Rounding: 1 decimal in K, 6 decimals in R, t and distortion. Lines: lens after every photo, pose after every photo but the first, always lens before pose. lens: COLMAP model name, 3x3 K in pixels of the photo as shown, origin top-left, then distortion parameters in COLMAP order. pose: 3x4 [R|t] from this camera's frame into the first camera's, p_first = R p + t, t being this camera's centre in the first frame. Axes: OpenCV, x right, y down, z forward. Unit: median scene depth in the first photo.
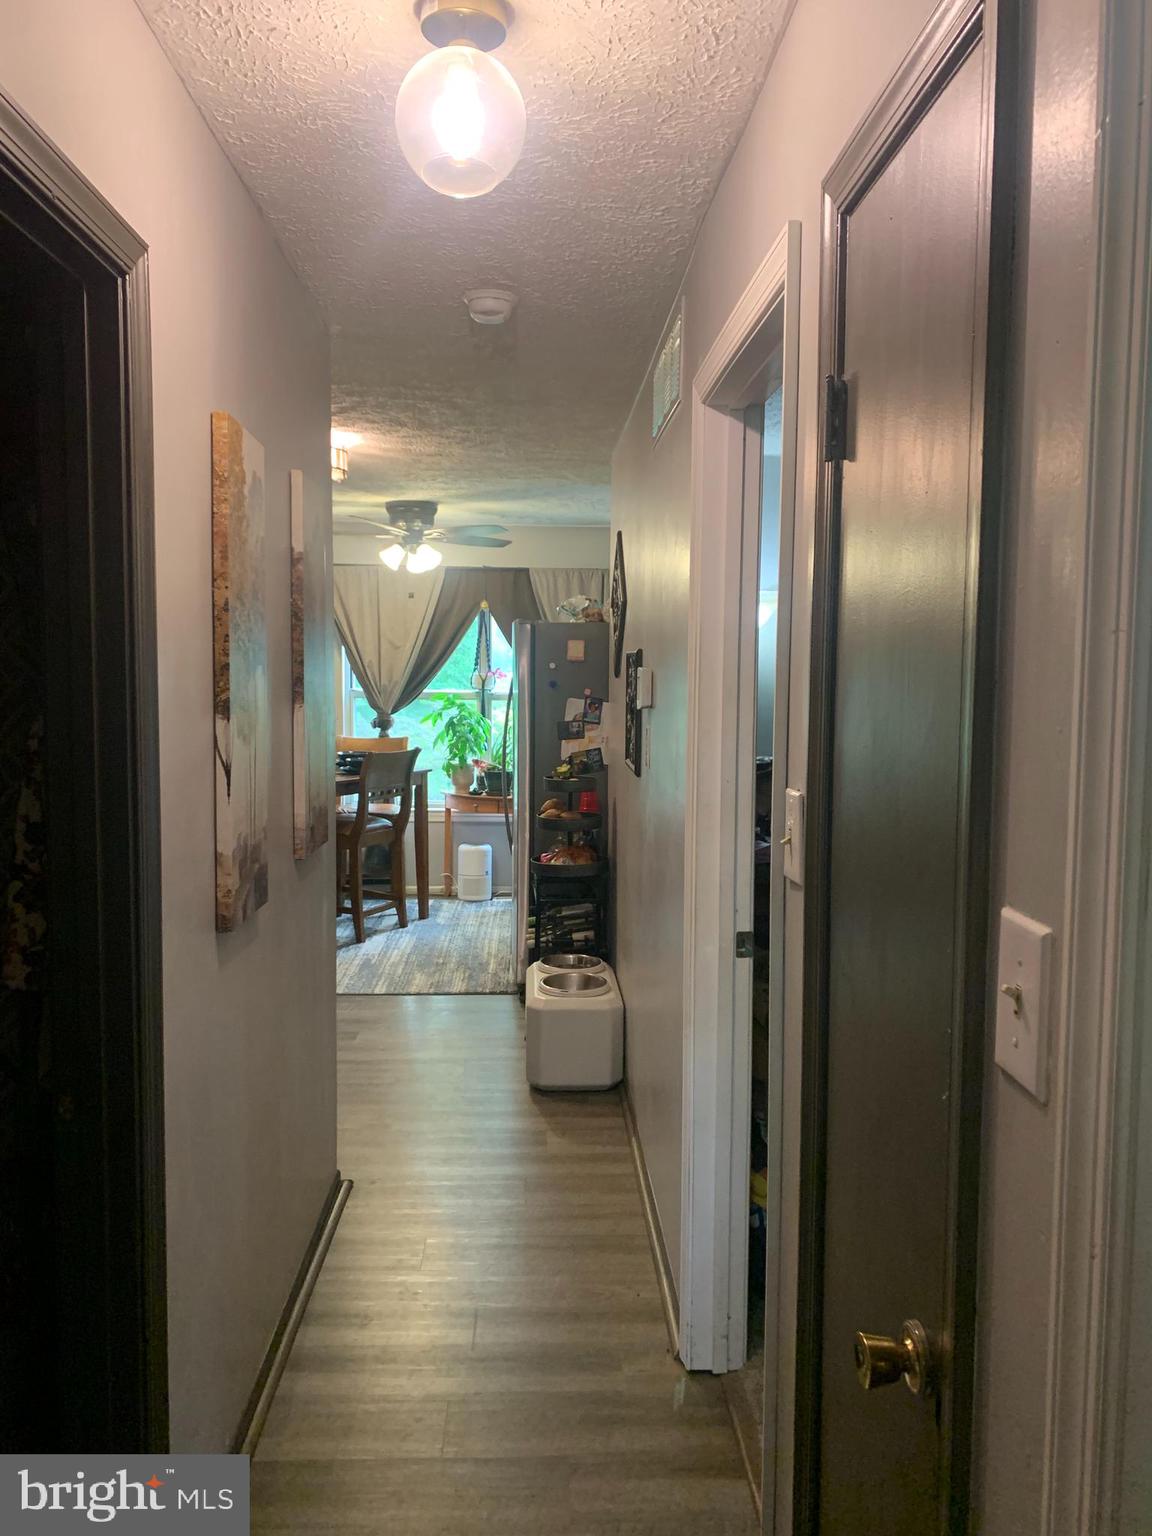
lens RADIAL K [[1216.7, 0, 550.8], [0, 1216.7, 766.3], [0, 0, 1]] dist [0.400193, -0.000070]
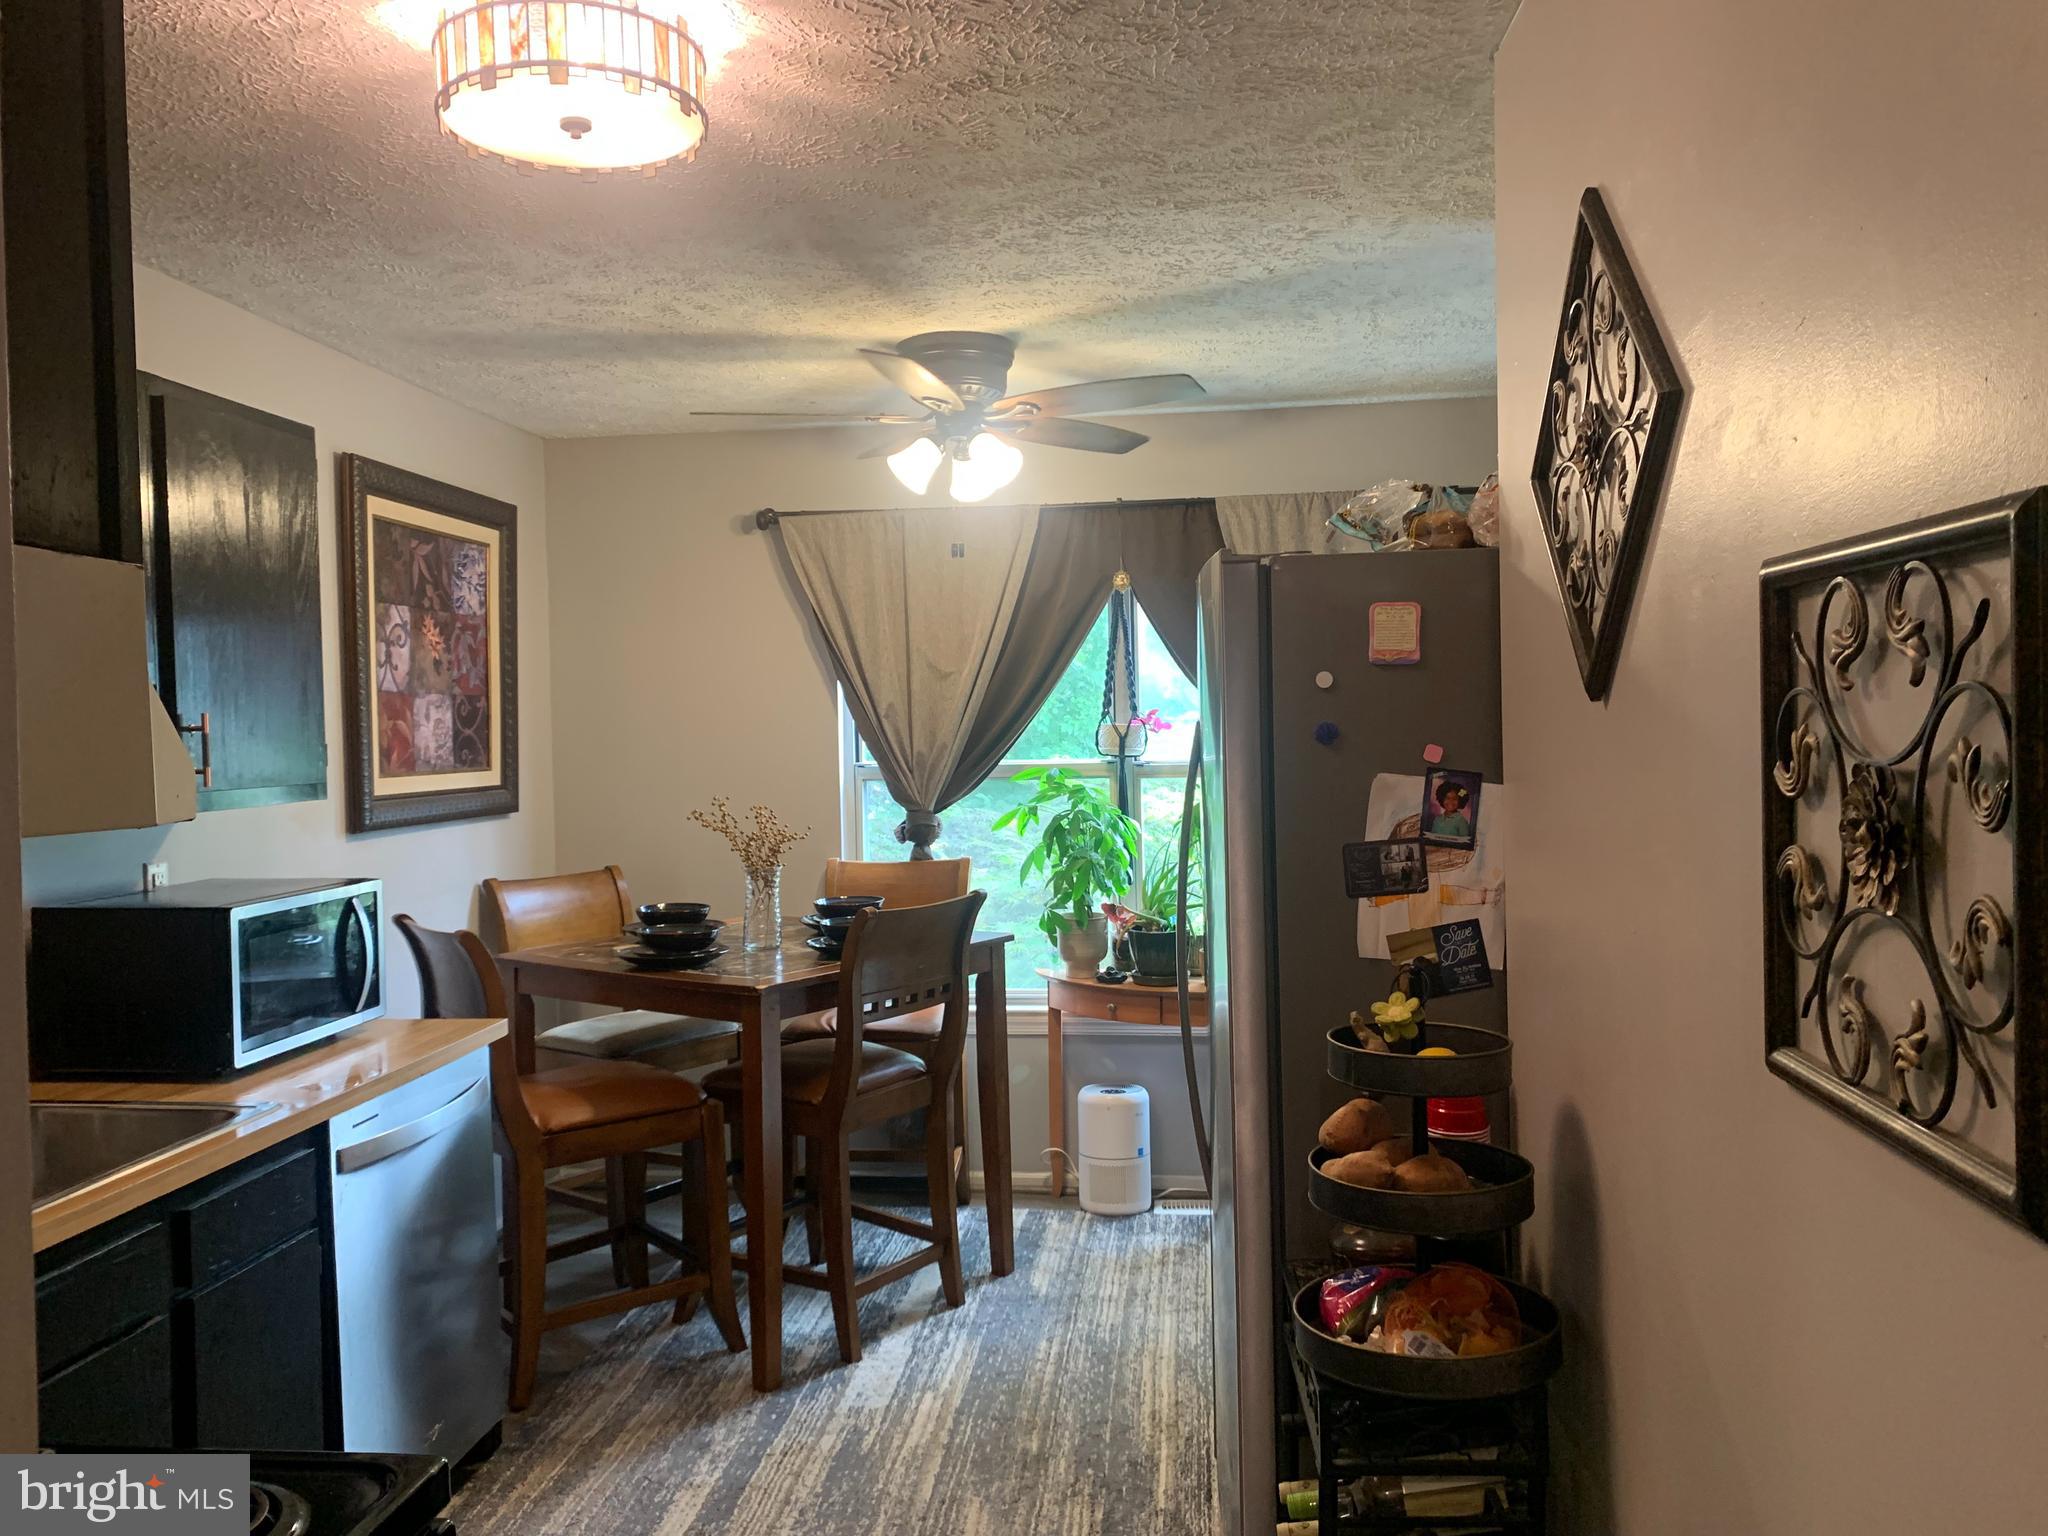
lens RADIAL K [[1586.4, 0, 1024.0], [0, 1586.4, 768.0], [0, 0, 1]] dist [0.014687, 0.000002]
pose [[0.992745, -0.027278, -0.117106, -0.021684], [0.020761, 0.998186, -0.056519, -0.024581], [0.118435, 0.053678, 0.991510, 0.391338]]
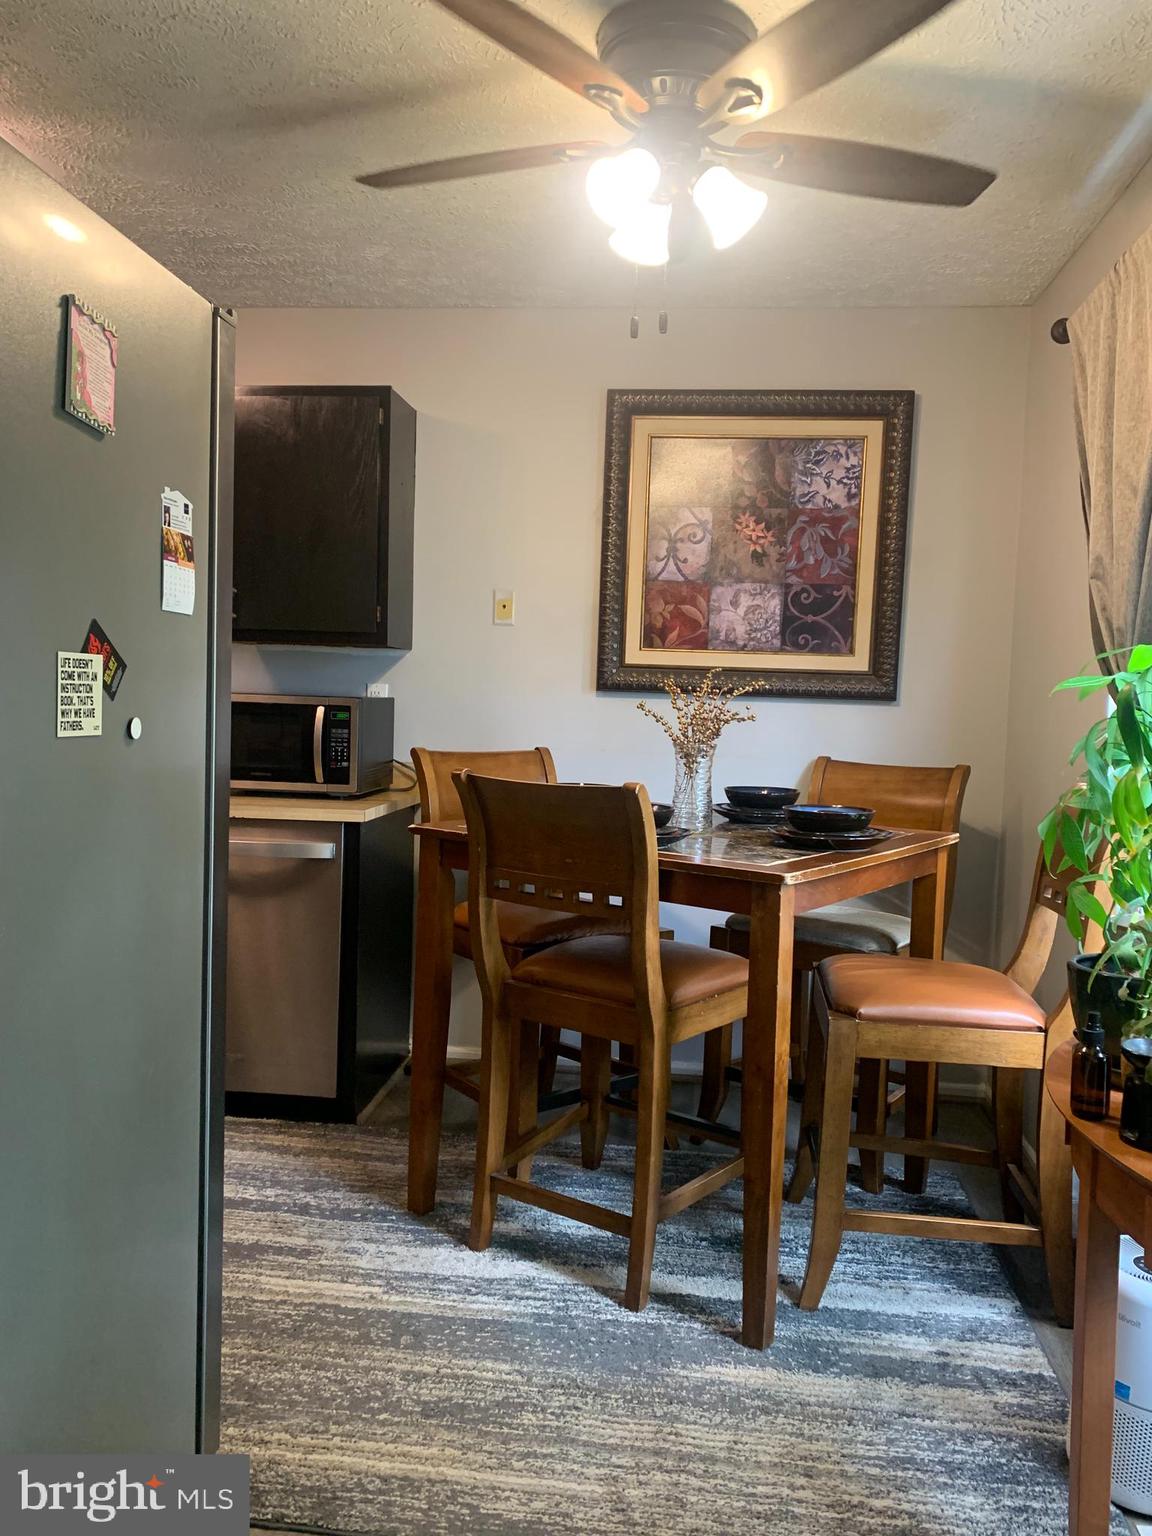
lens RADIAL K [[1189.8, 0, 576.0], [0, 1189.8, 768.0], [0, 0, 1]] dist [0.014687, 0.000002]
pose [[-0.129131, 0.064486, -0.989529, 0.192754], [-0.111094, 0.990660, 0.079057, -0.042834], [0.985385, 0.120139, -0.120761, 0.914635]]
